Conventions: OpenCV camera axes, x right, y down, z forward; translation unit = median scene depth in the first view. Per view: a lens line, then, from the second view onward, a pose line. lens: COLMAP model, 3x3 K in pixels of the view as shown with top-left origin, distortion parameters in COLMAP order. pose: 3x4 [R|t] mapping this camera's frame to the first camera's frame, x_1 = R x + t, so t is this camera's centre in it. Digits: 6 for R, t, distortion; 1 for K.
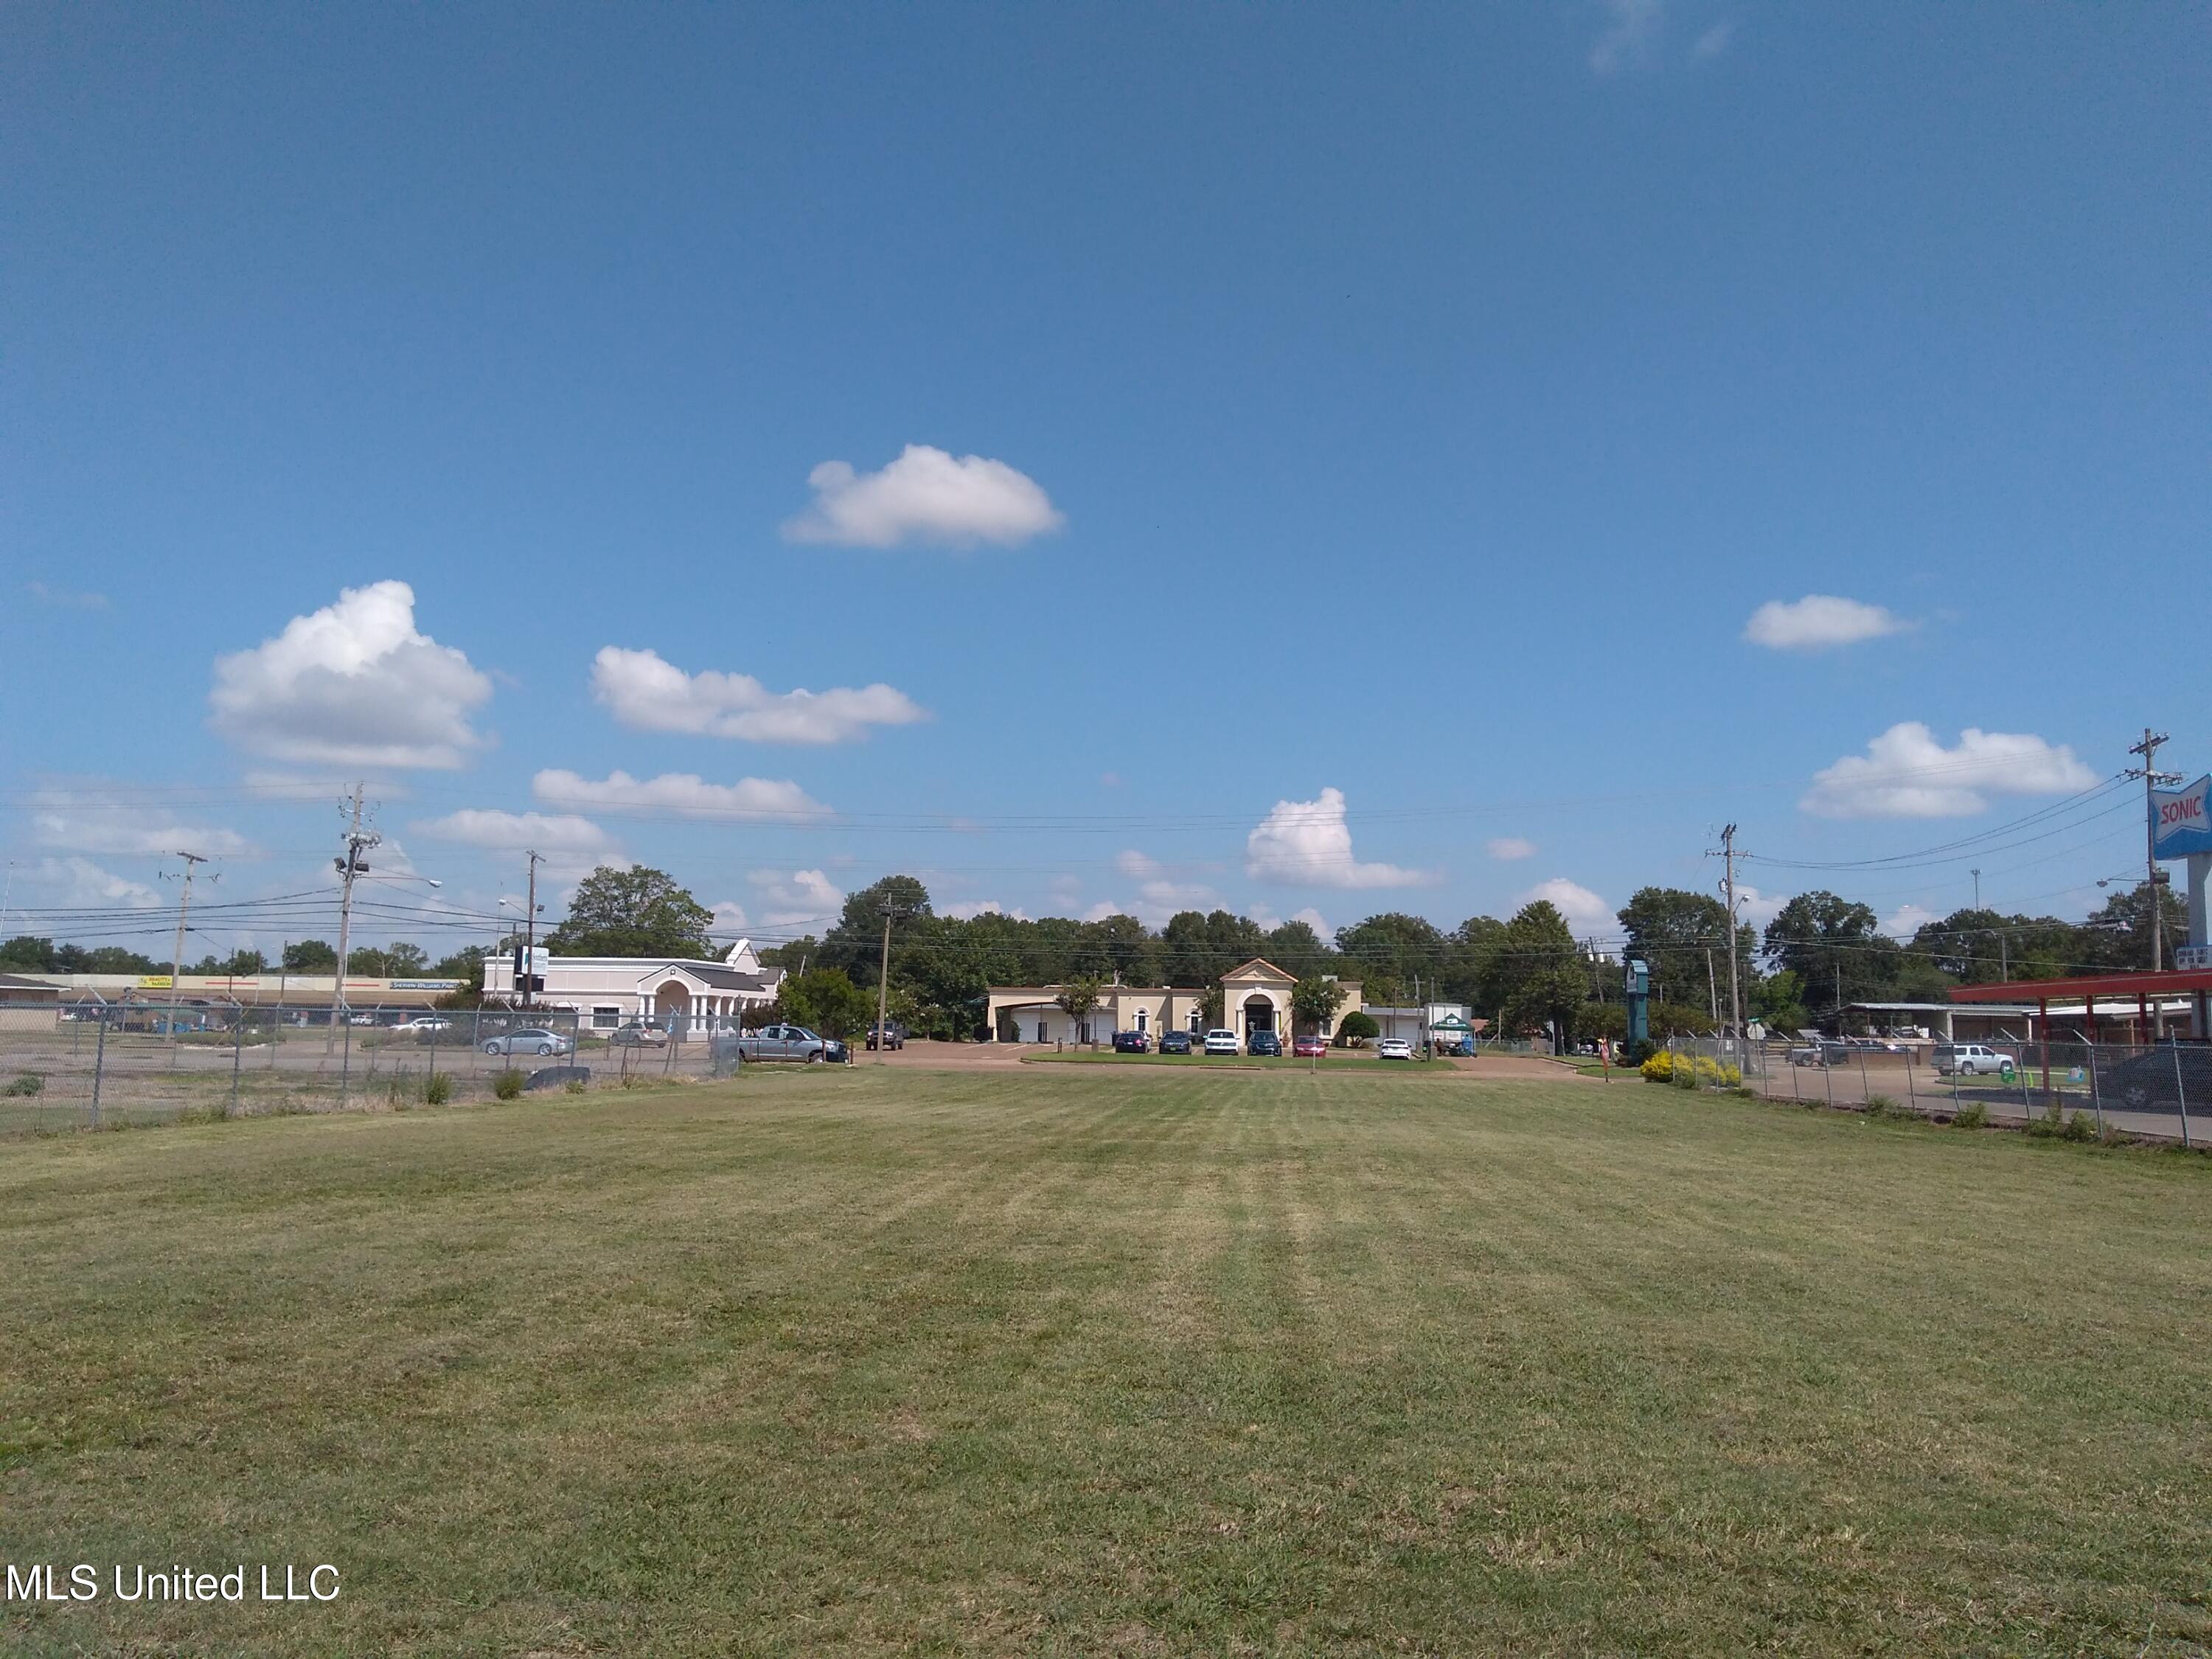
lens RADIAL K [[1782.5, 0, 1106.0], [0, 1782.5, 829.5], [0, 0, 1]] dist [0.173565, -0.367249]
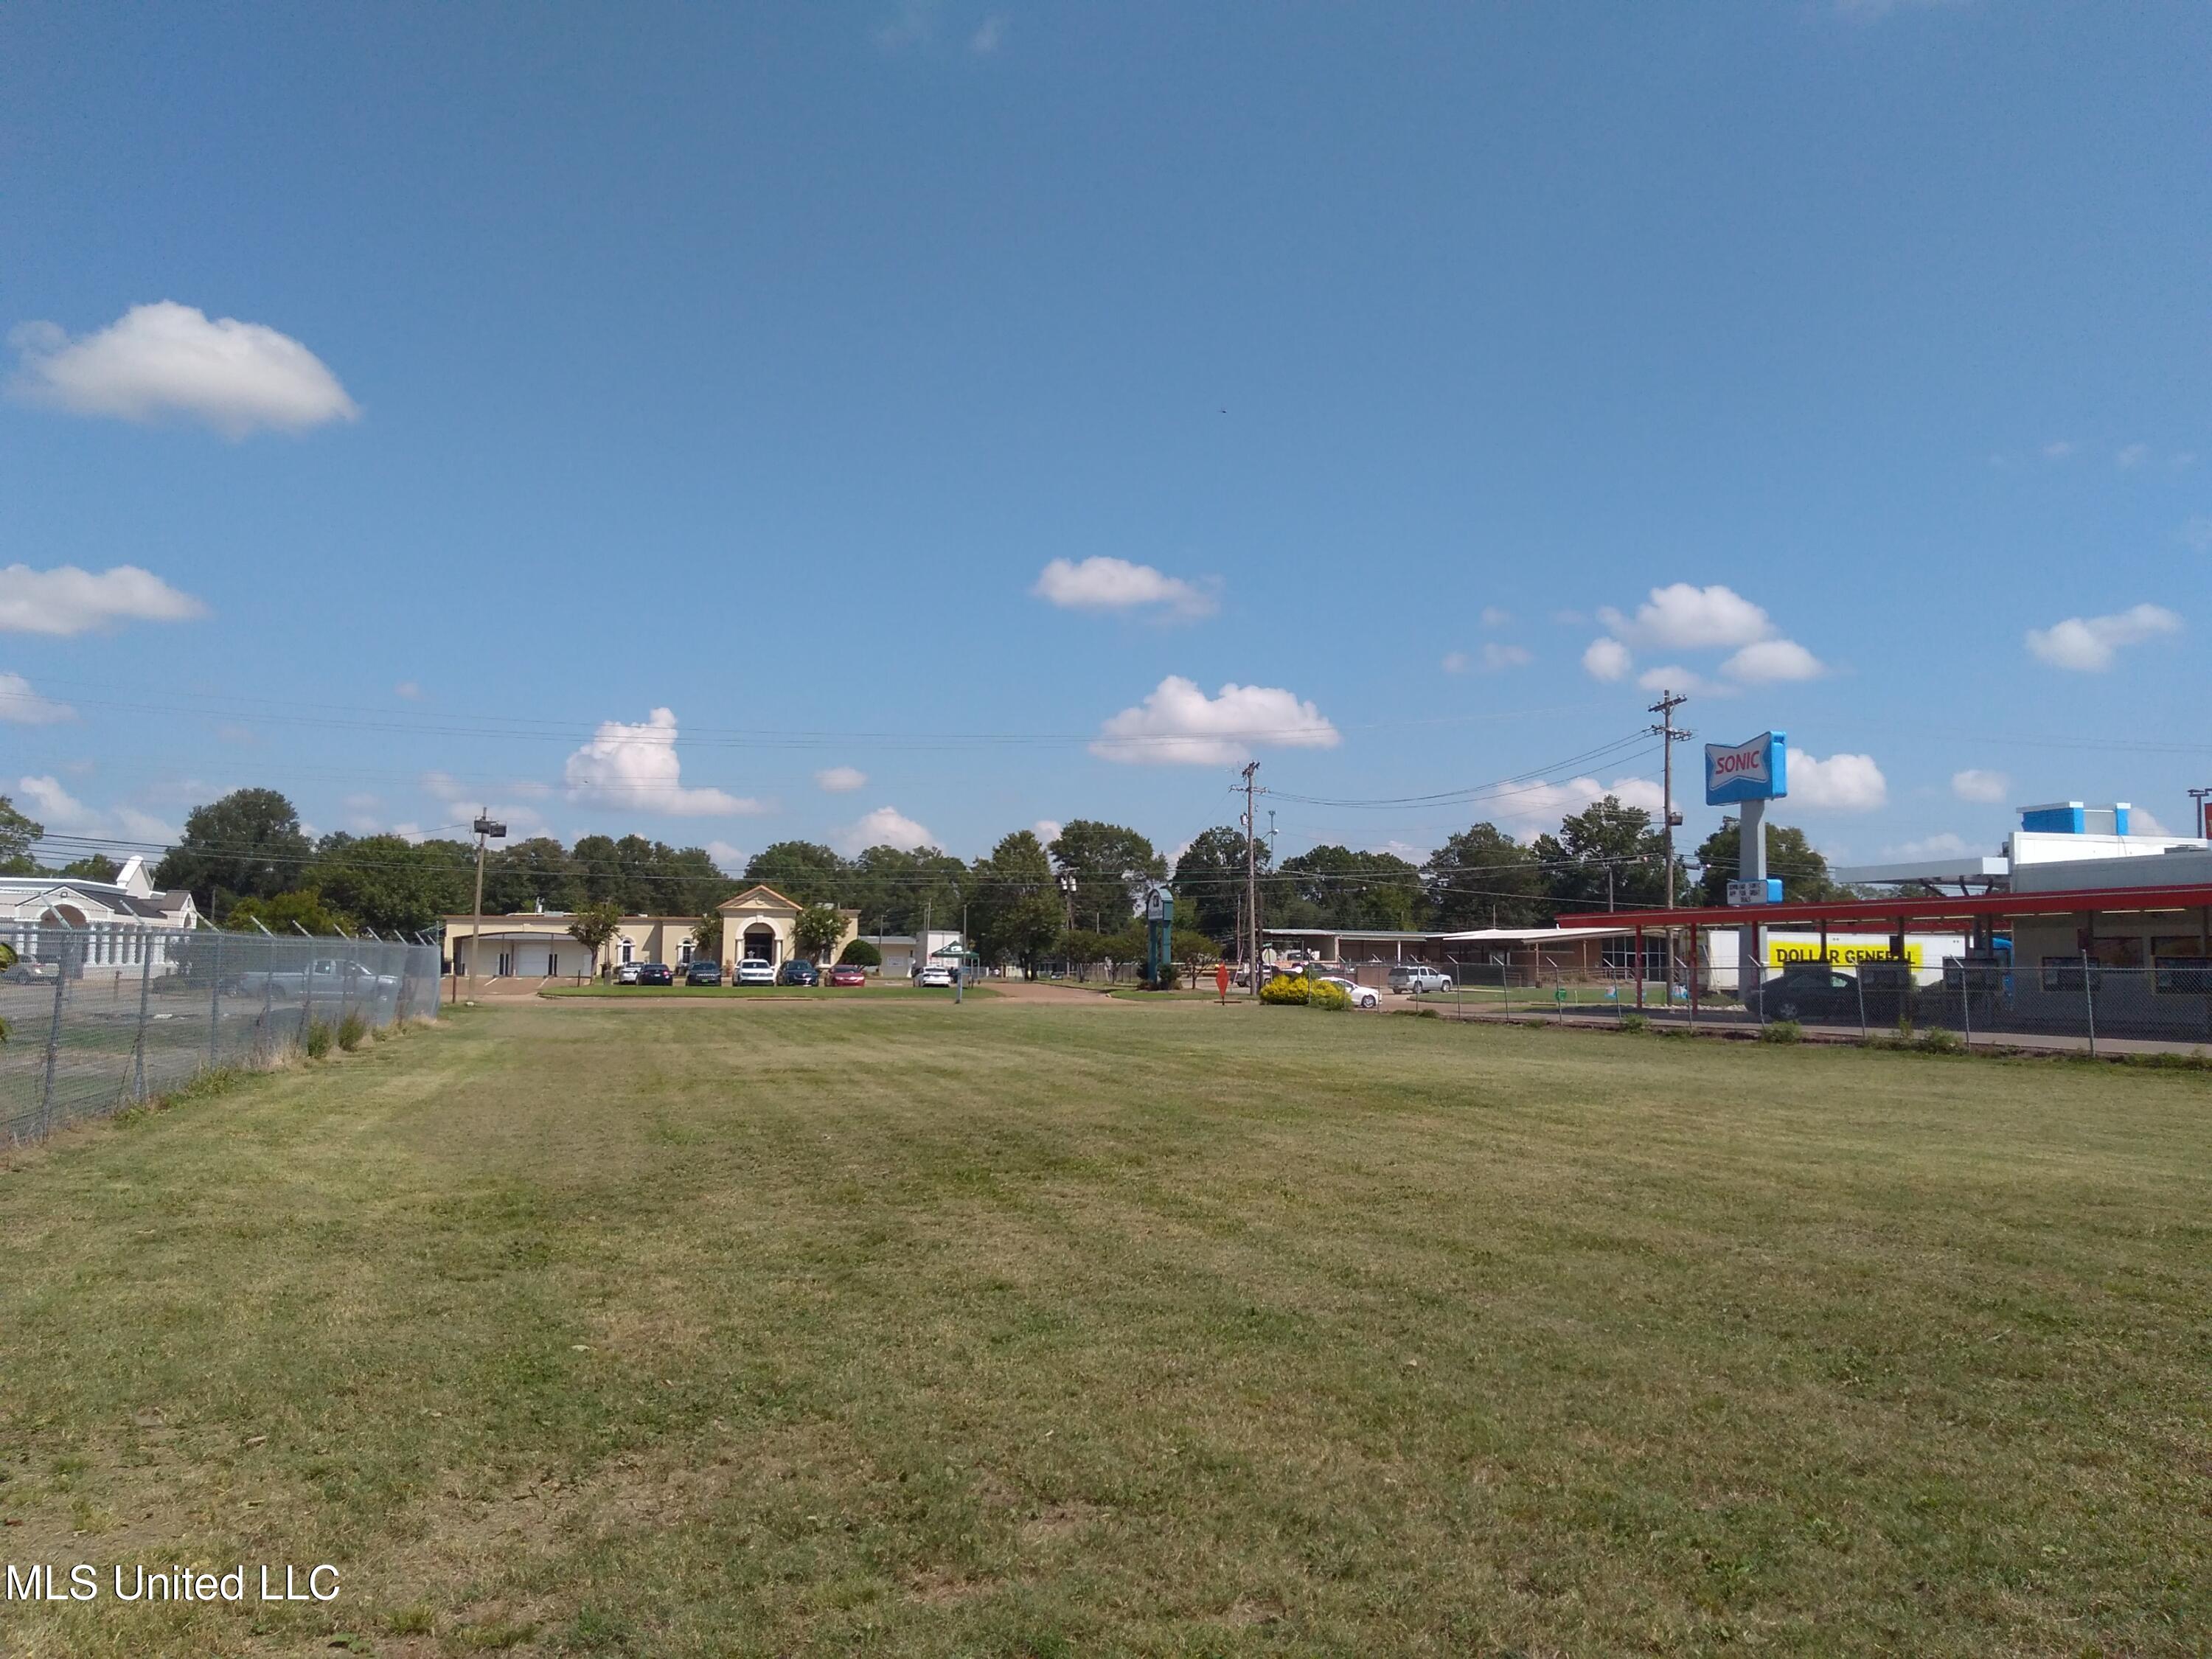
lens RADIAL K [[1776.8, 0, 1103.2], [0, 1776.8, 805.2], [0, 0, 1]] dist [0.037582, -0.001514]
pose [[0.929697, 0.025957, 0.367408, -0.094750], [-0.035449, 0.999189, 0.019108, 0.004538], [-0.366614, -0.030789, 0.929863, 0.047021]]
